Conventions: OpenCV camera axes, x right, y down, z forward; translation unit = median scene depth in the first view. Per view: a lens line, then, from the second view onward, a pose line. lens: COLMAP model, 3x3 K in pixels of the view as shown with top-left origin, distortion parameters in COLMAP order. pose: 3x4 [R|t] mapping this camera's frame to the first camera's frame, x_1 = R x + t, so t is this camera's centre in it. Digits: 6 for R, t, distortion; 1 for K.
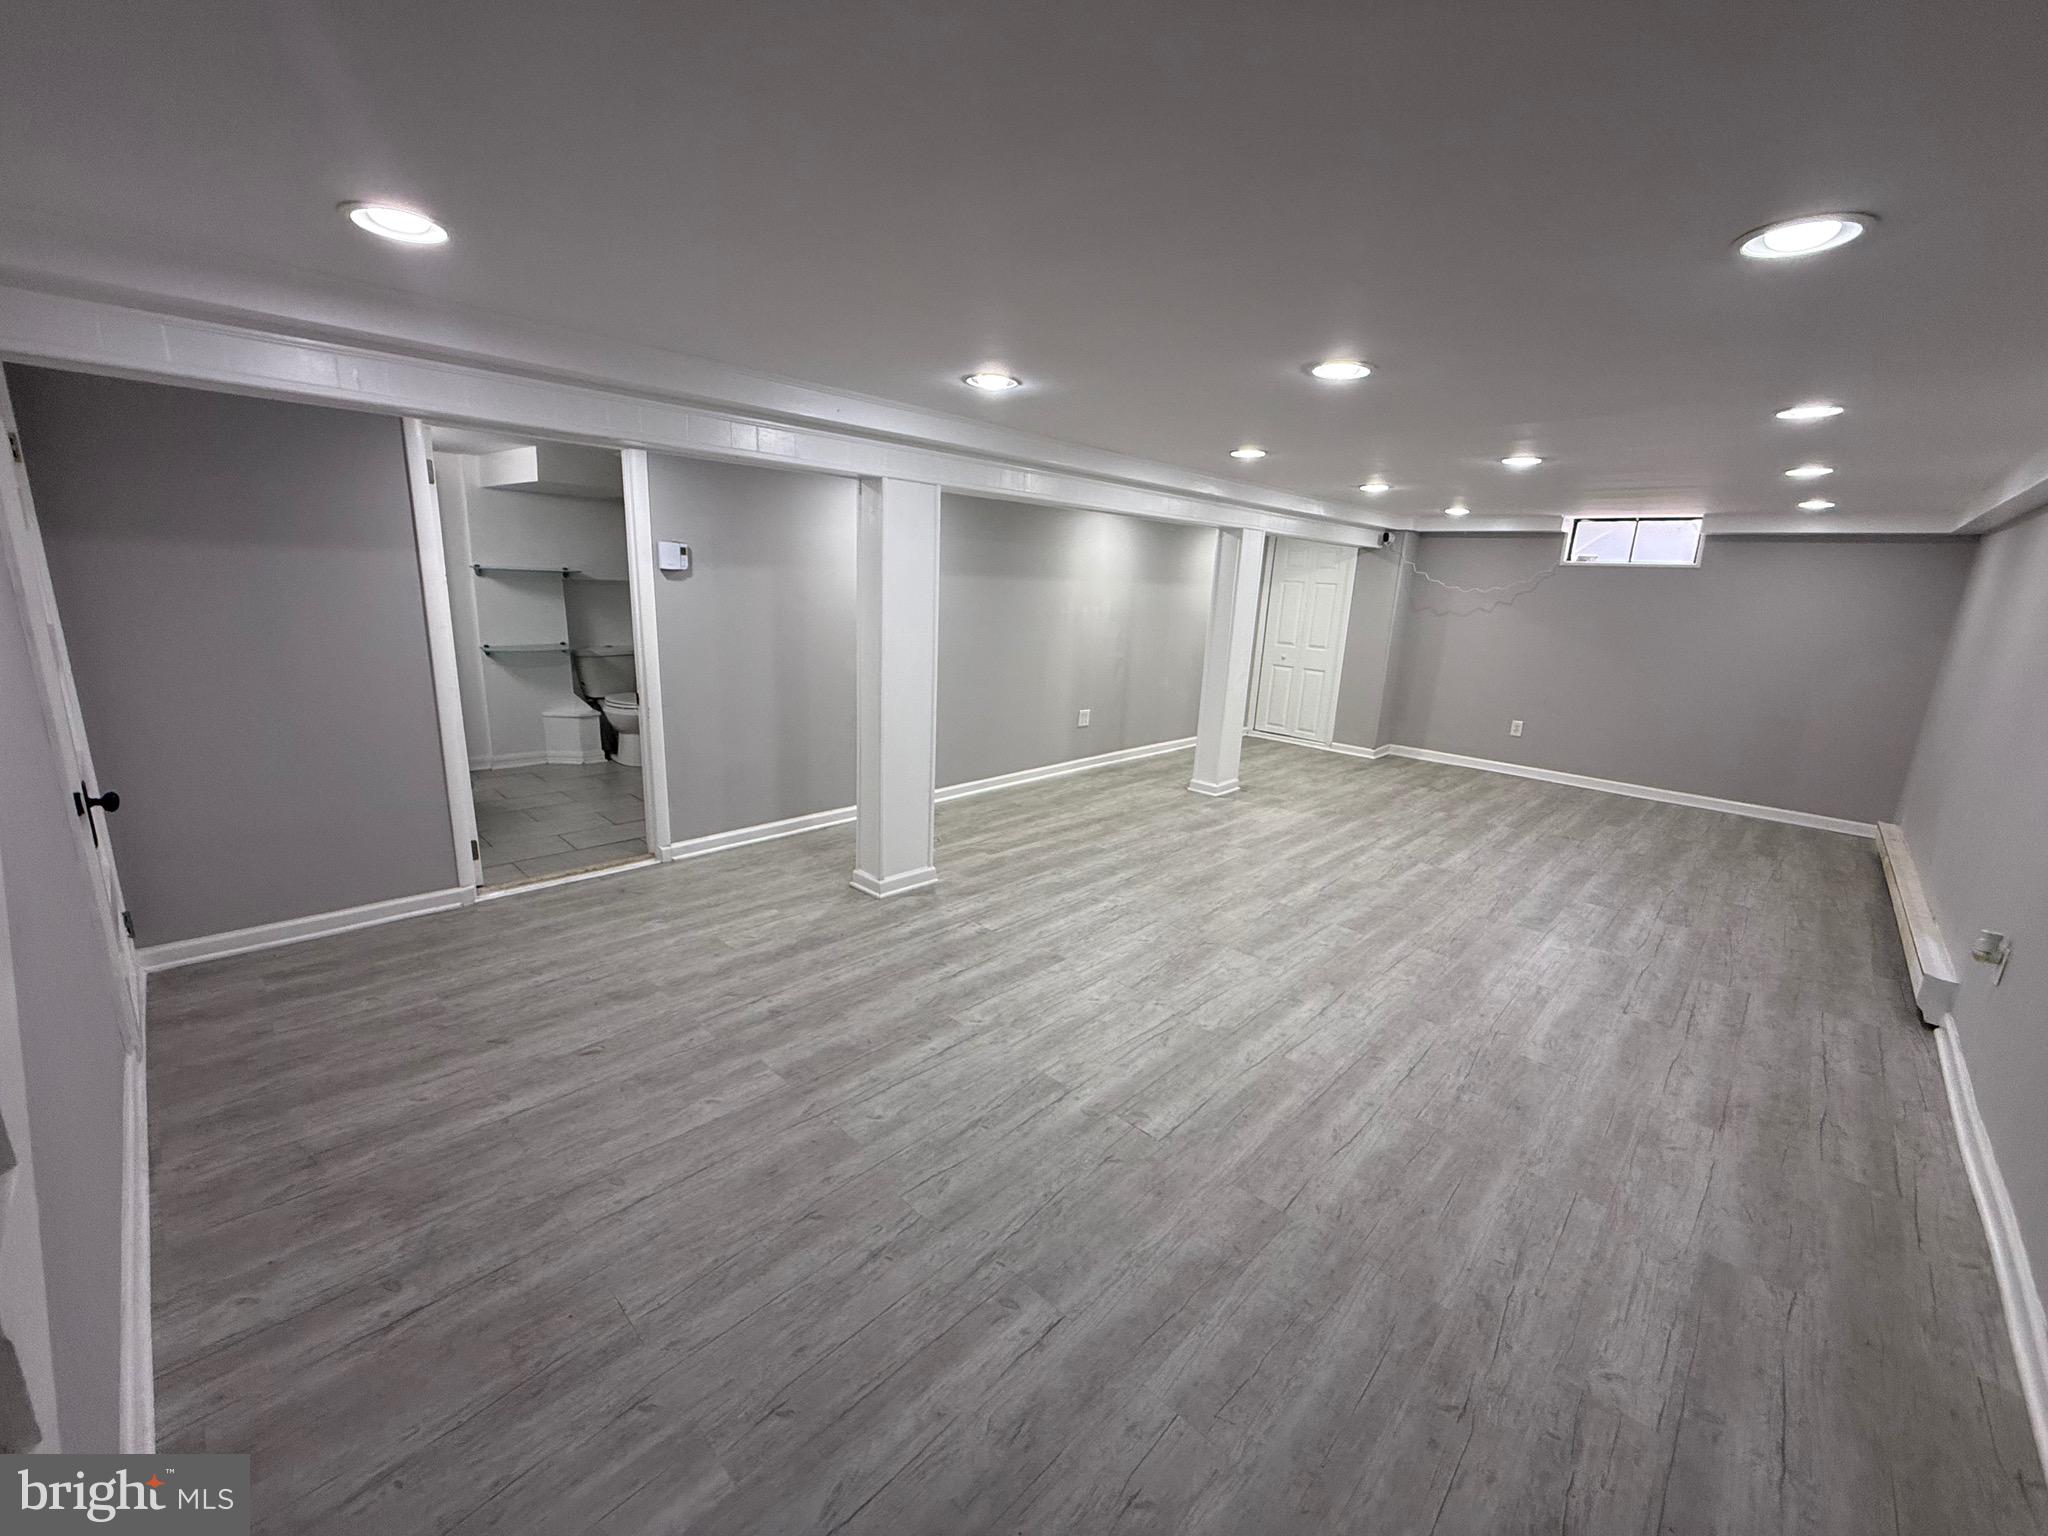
lens RADIAL K [[819.6, 0, 1020.1], [0, 819.6, 772.1], [0, 0, 1]] dist [-0.001035, -0.000190]
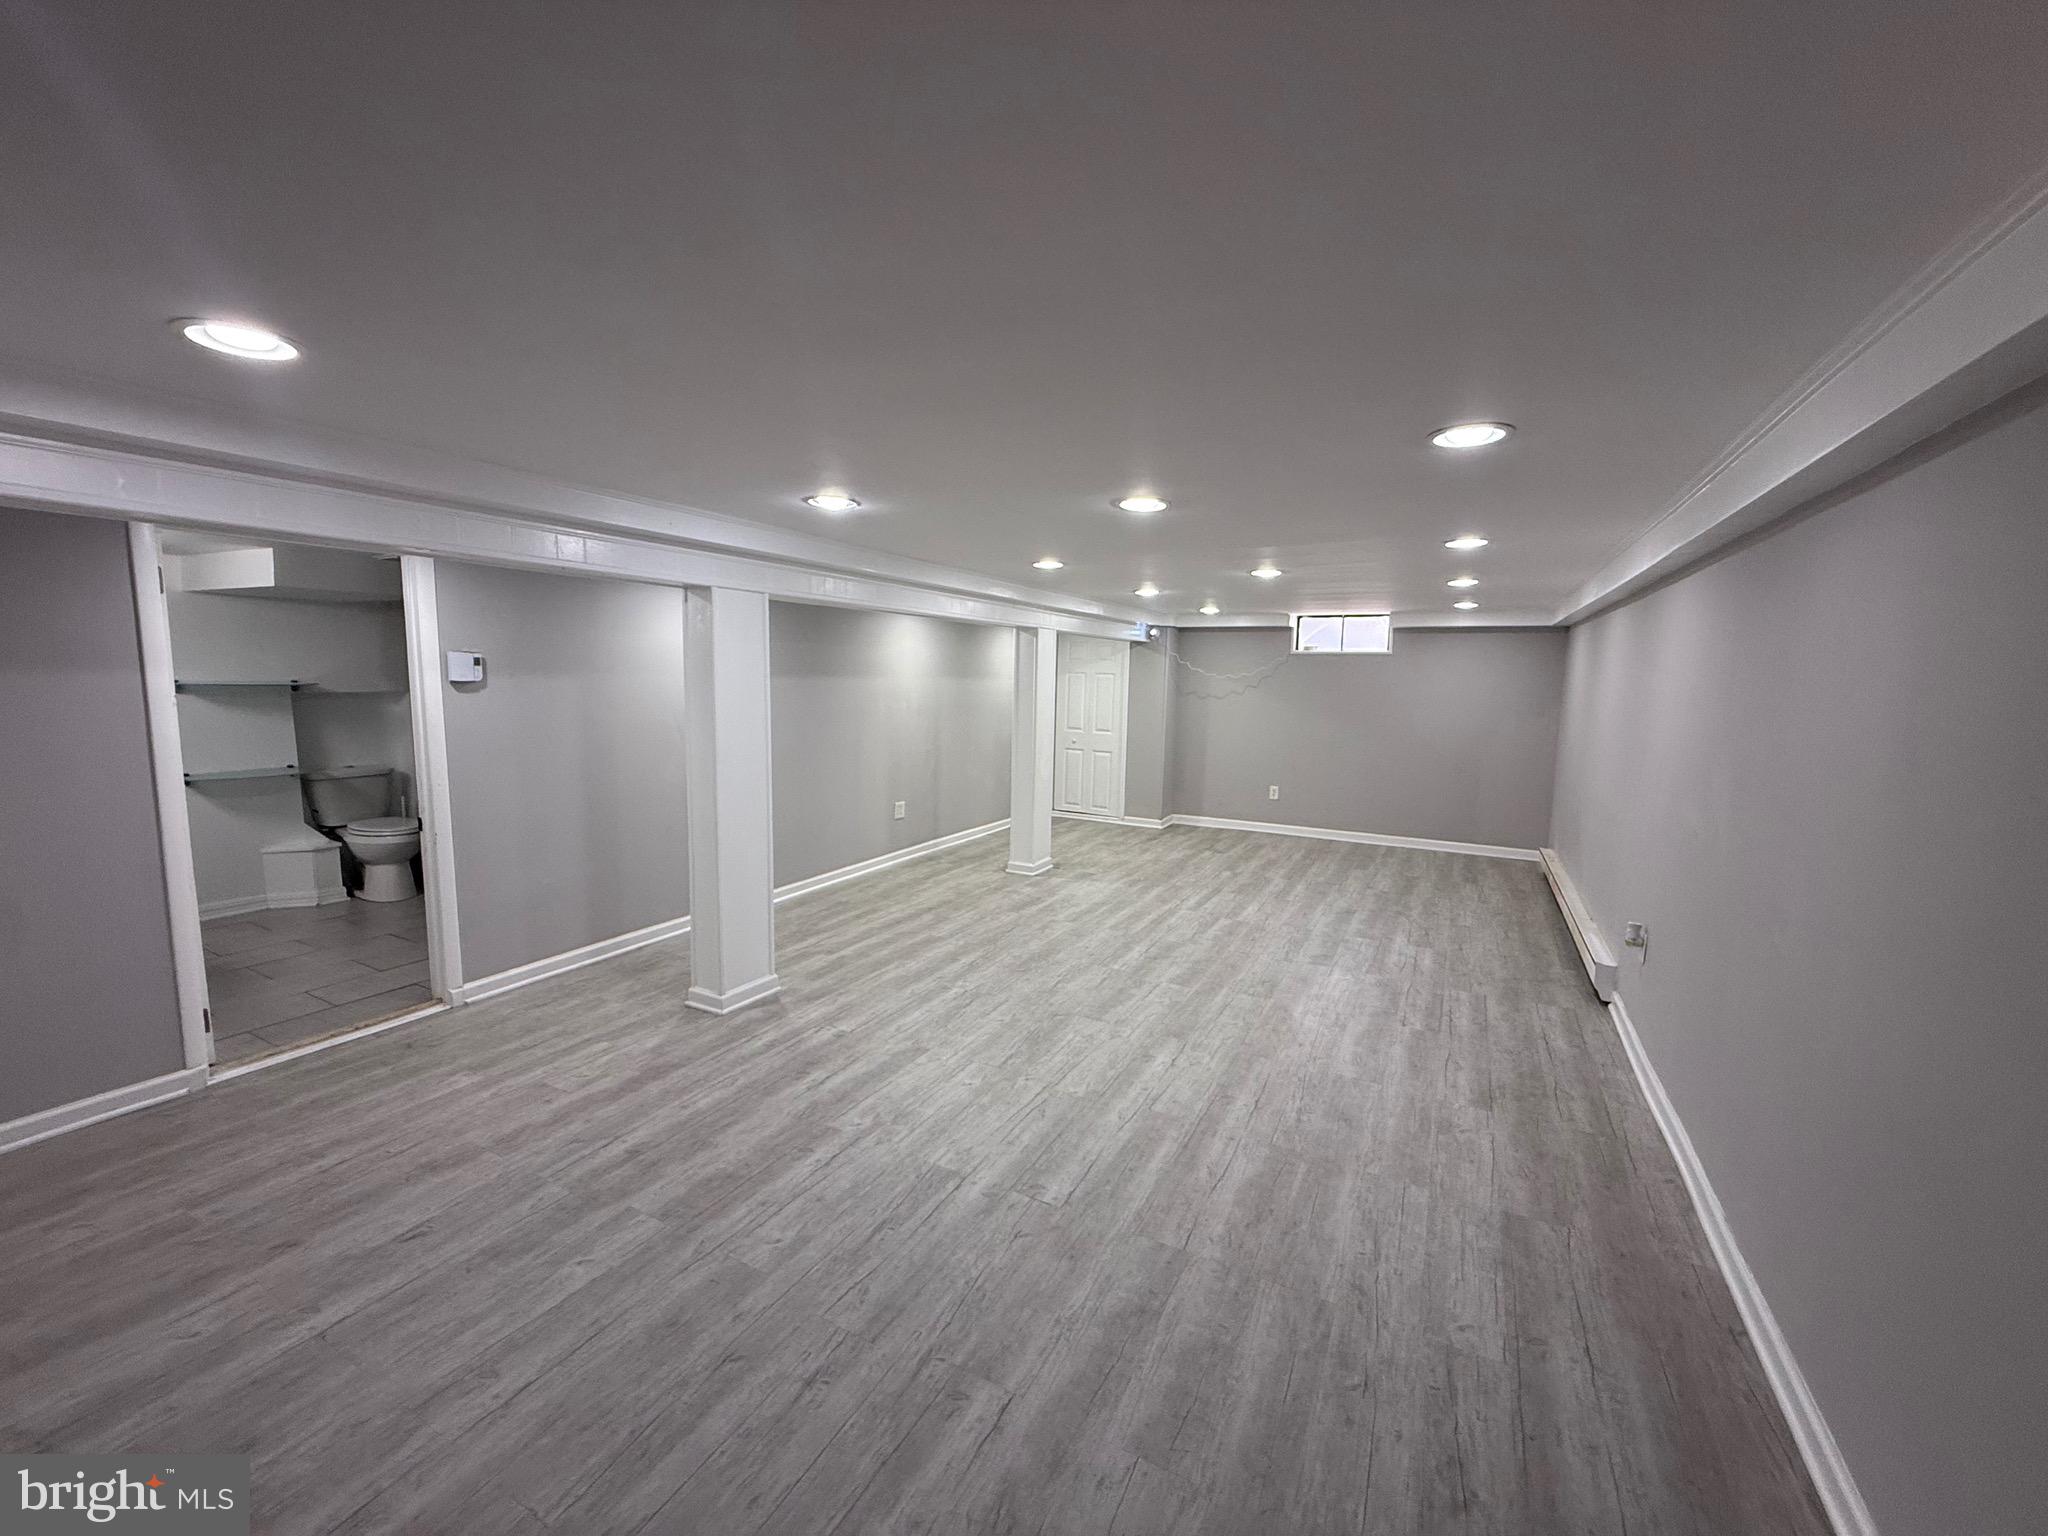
lens RADIAL K [[819.6, 0, 1020.1], [0, 819.6, 772.1], [0, 0, 1]] dist [-0.001035, -0.000190]
pose [[0.962919, -0.058062, 0.263468, -0.078406], [0.086160, 0.991609, -0.096370, -0.003818], [-0.255662, 0.115496, 0.959842, -0.035971]]
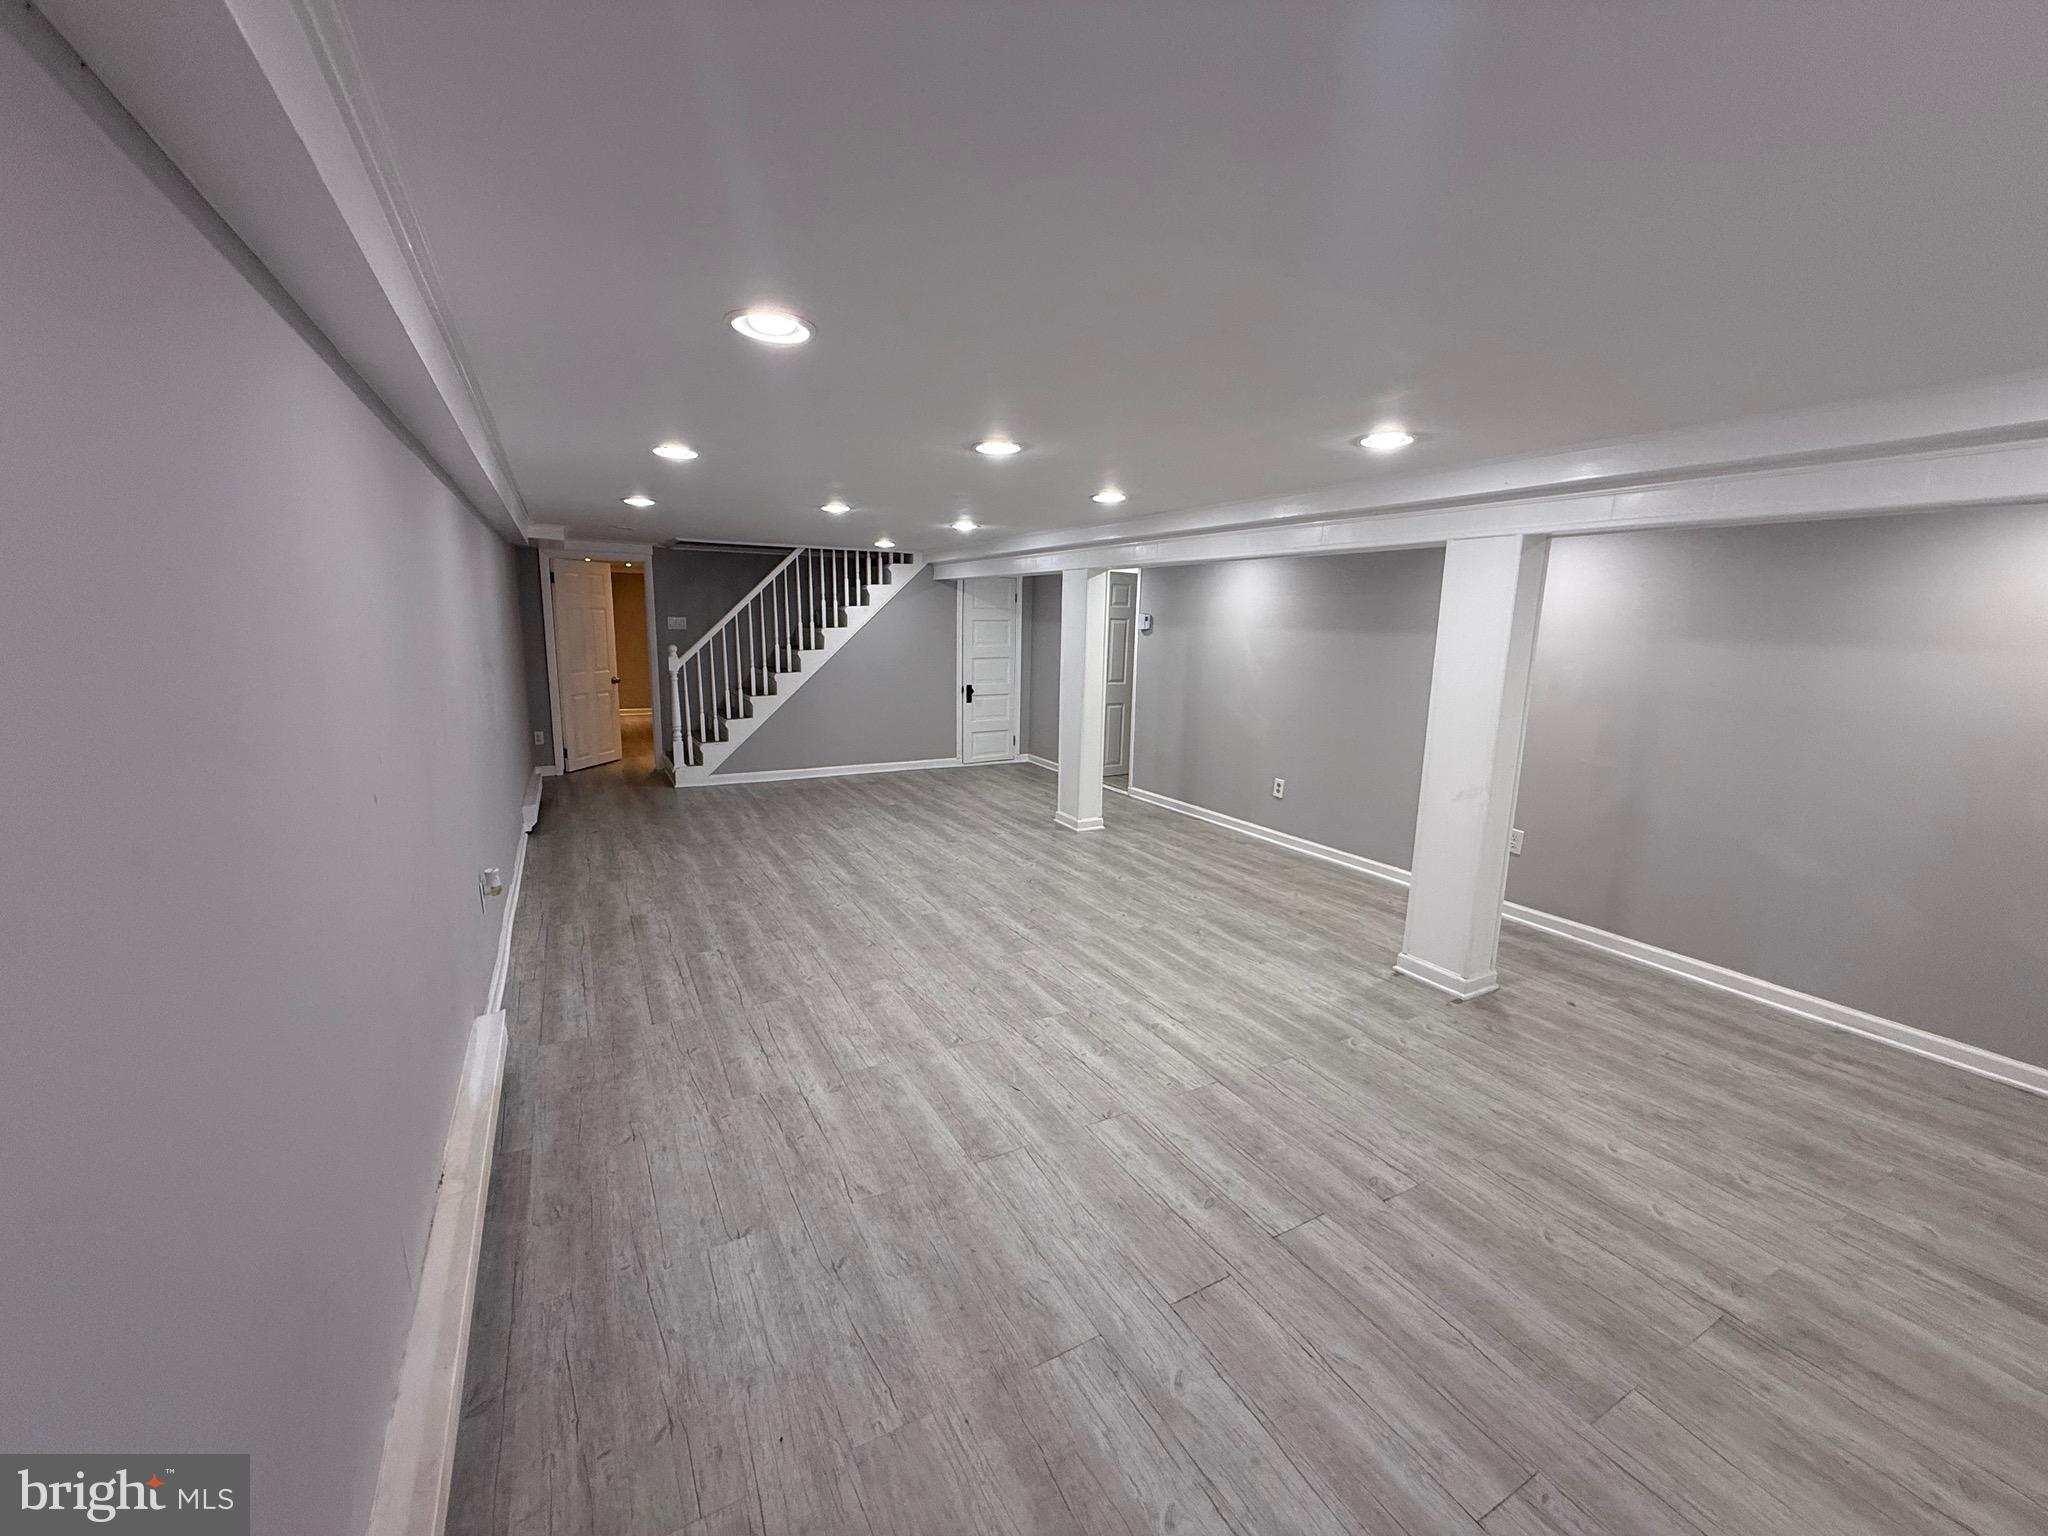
lens RADIAL K [[819.6, 0, 1020.1], [0, 819.6, 772.1], [0, 0, 1]] dist [-0.001035, -0.000190]
pose [[-0.297731, 0.127682, -0.946073, 1.499475], [-0.256137, 0.943995, 0.208008, -0.282395], [0.919647, 0.304255, -0.248353, 1.421070]]
